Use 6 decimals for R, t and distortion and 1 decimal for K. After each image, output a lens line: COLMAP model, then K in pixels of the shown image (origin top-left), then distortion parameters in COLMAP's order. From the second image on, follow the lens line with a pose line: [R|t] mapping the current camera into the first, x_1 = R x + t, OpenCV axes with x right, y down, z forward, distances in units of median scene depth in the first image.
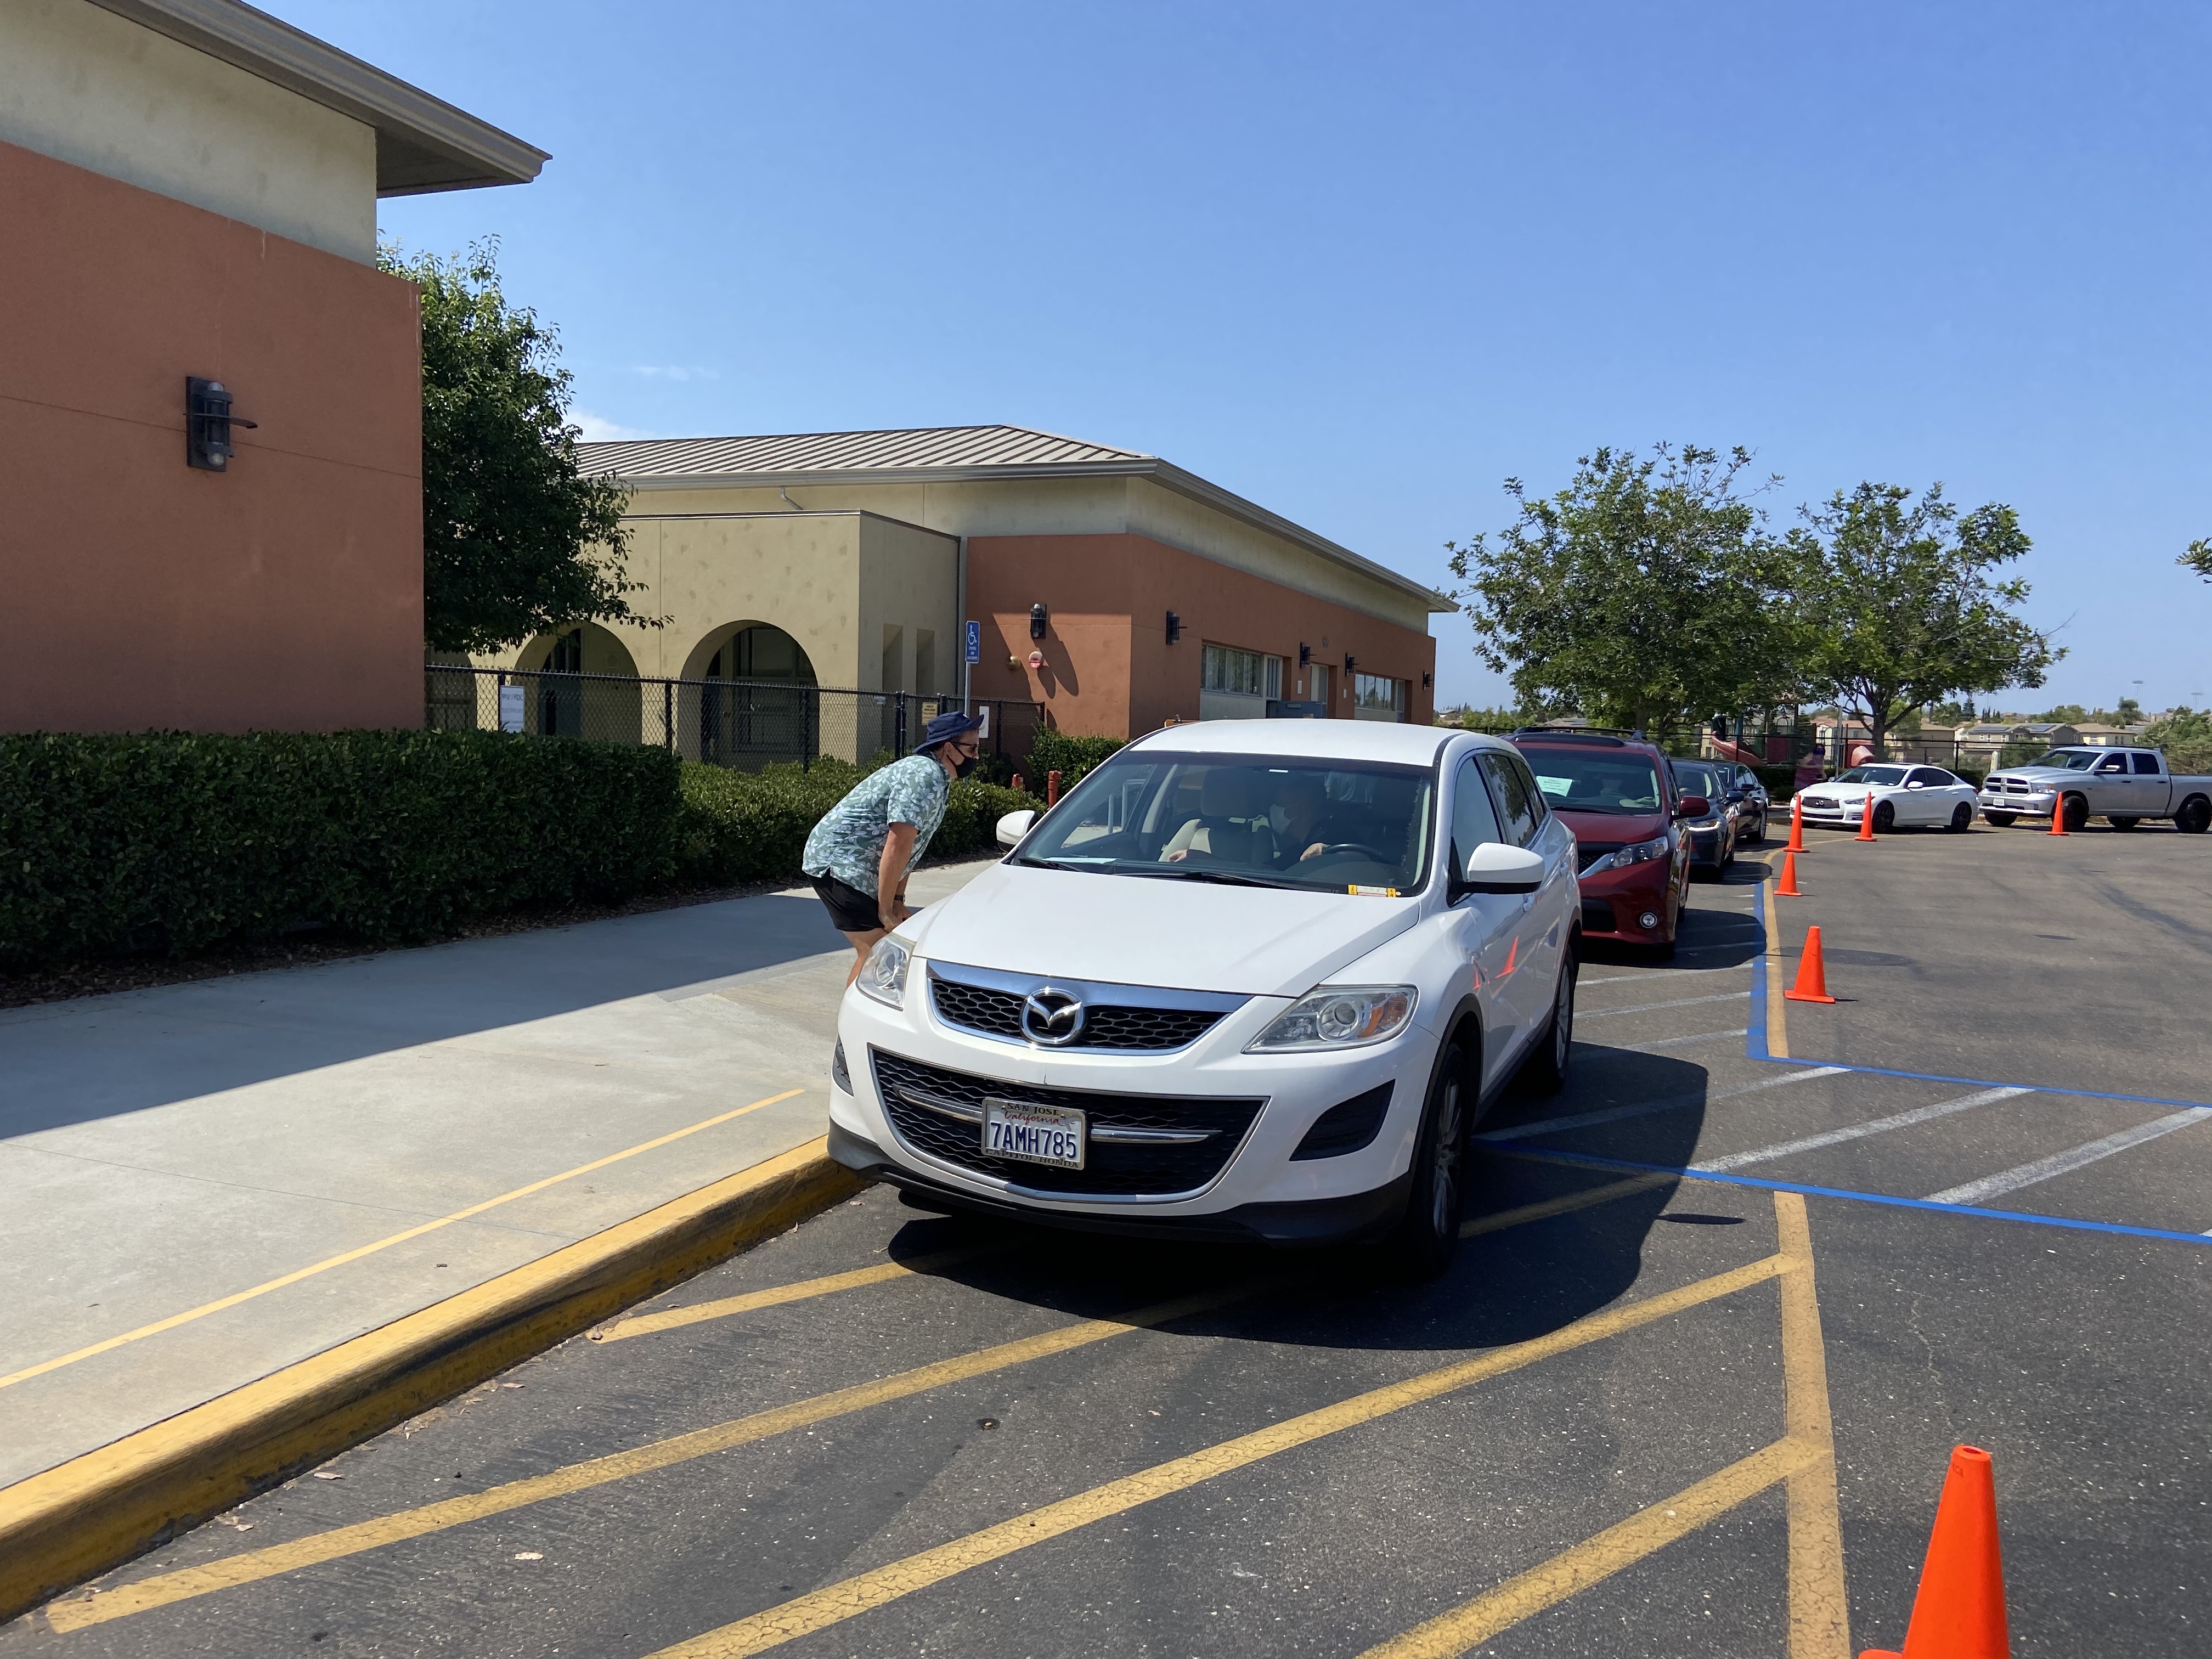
lens RADIAL K [[1640.3, 0, 1106.0], [0, 1640.3, 829.5], [0, 0, 1]] dist [0.072488, -0.000344]
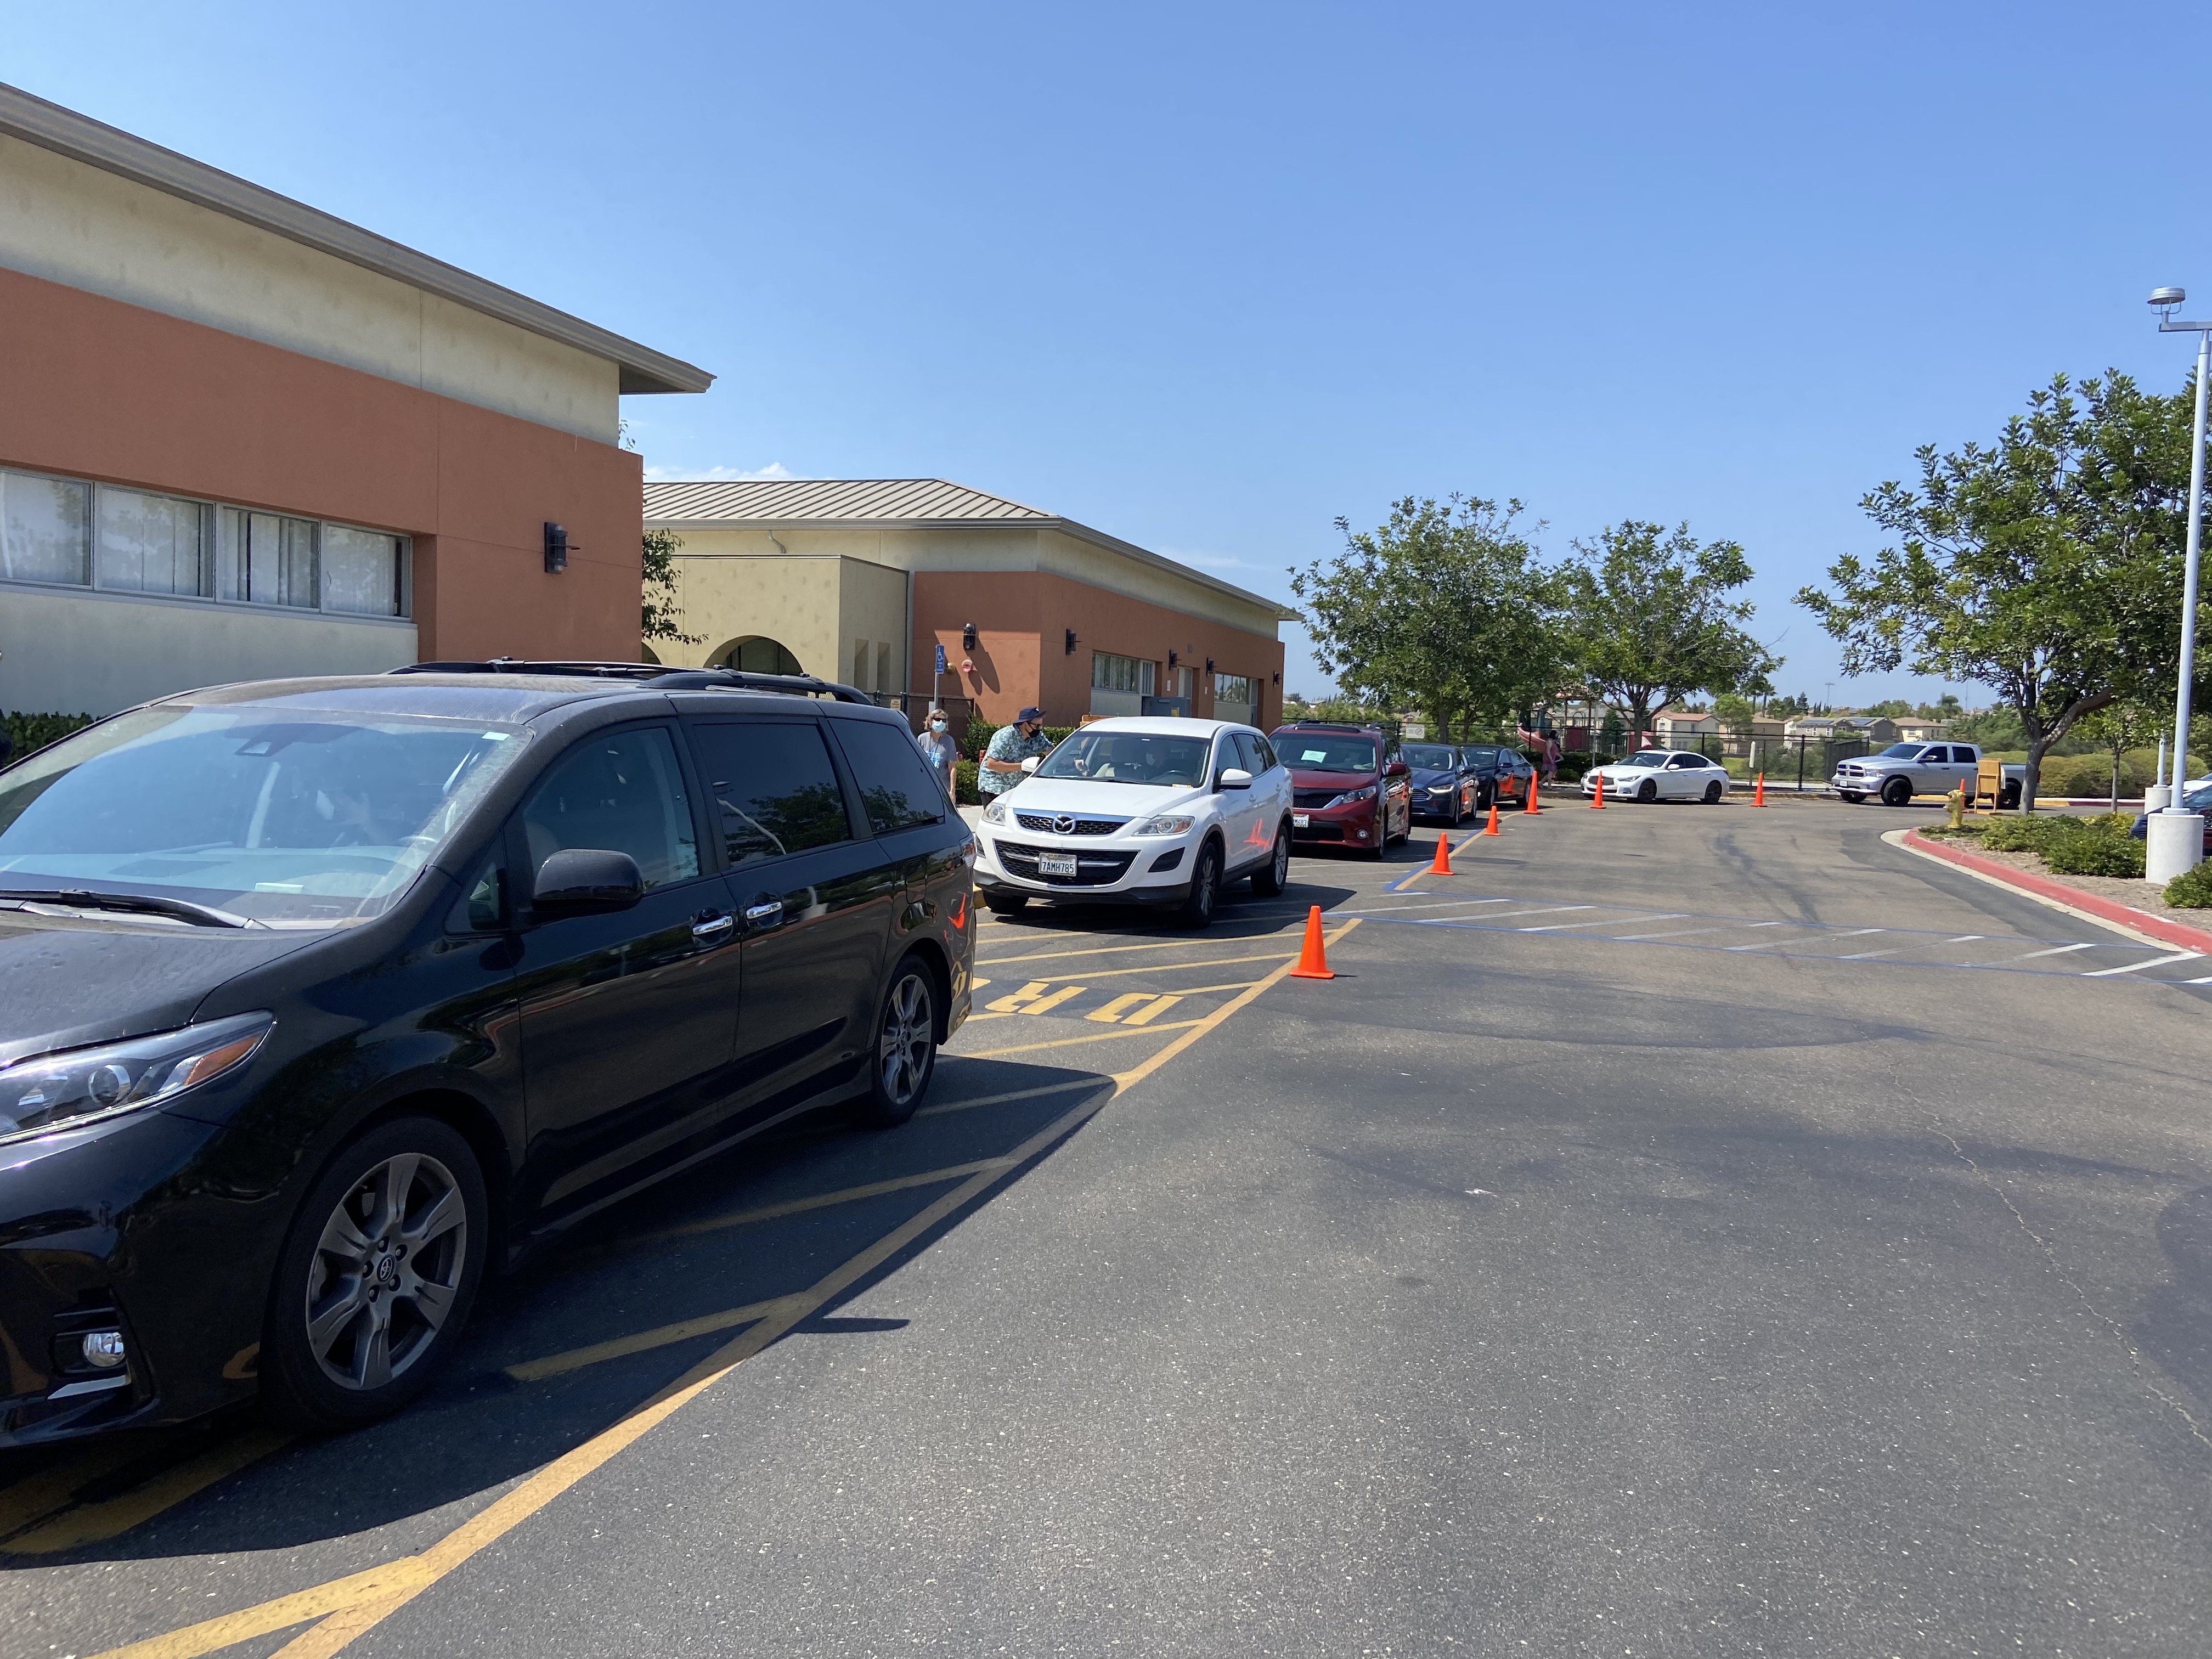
lens RADIAL K [[1640.3, 0, 1106.0], [0, 1640.3, 829.5], [0, 0, 1]] dist [0.072488, -0.000344]
pose [[0.997196, 0.000153, 0.074831, -0.021871], [-0.000676, 0.999976, 0.006965, 0.013243], [-0.074828, -0.006997, 0.997172, -0.230336]]
